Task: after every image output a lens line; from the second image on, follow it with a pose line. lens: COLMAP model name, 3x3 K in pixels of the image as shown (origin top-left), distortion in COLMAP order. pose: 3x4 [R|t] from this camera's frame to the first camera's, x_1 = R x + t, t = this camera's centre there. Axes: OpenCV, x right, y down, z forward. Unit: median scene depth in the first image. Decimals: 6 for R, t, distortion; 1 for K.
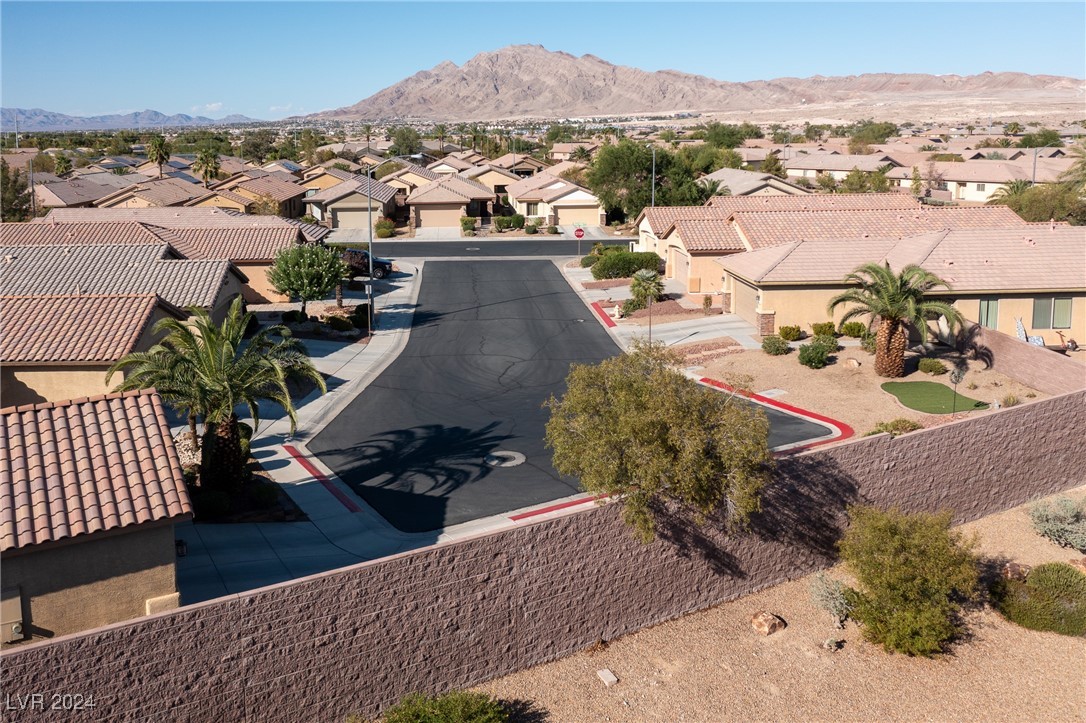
lens RADIAL K [[879.8, 0, 529.1], [0, 879.8, 358.4], [0, 0, 1]] dist [-0.012334, 0.007990]
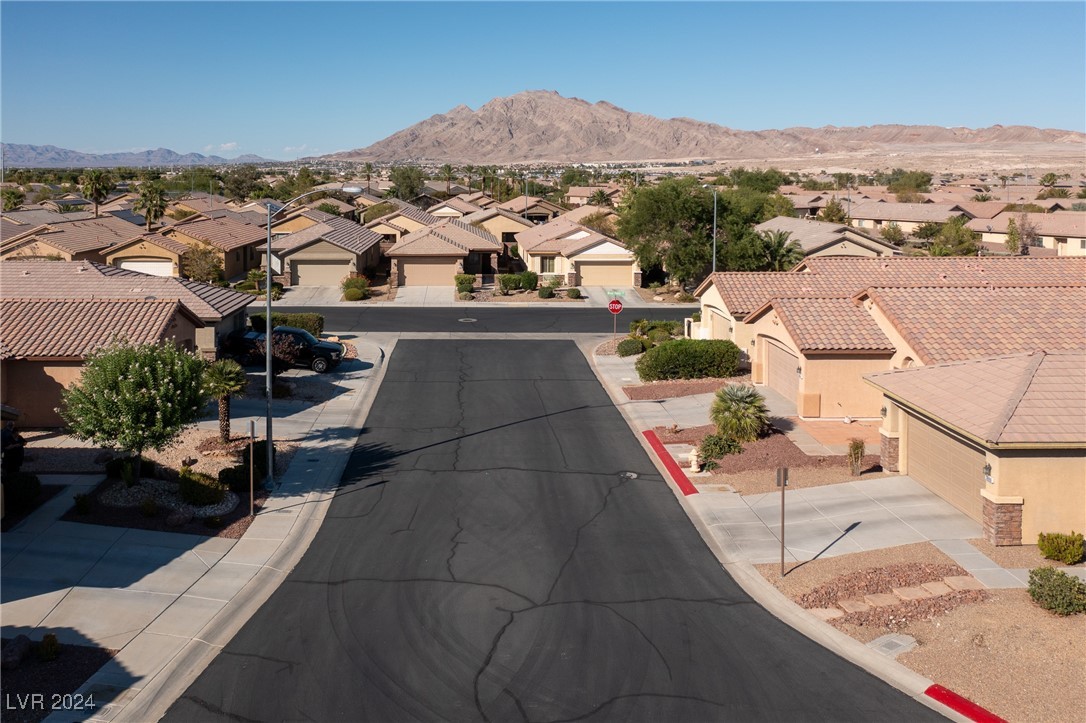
lens RADIAL K [[879.8, 0, 529.1], [0, 879.8, 358.4], [0, 0, 1]] dist [-0.012334, 0.007990]
pose [[0.999769, 0.017942, -0.011802, -0.001895], [-0.018492, 0.998665, -0.048237, -0.042539], [0.010921, 0.048444, 0.998766, 0.194131]]
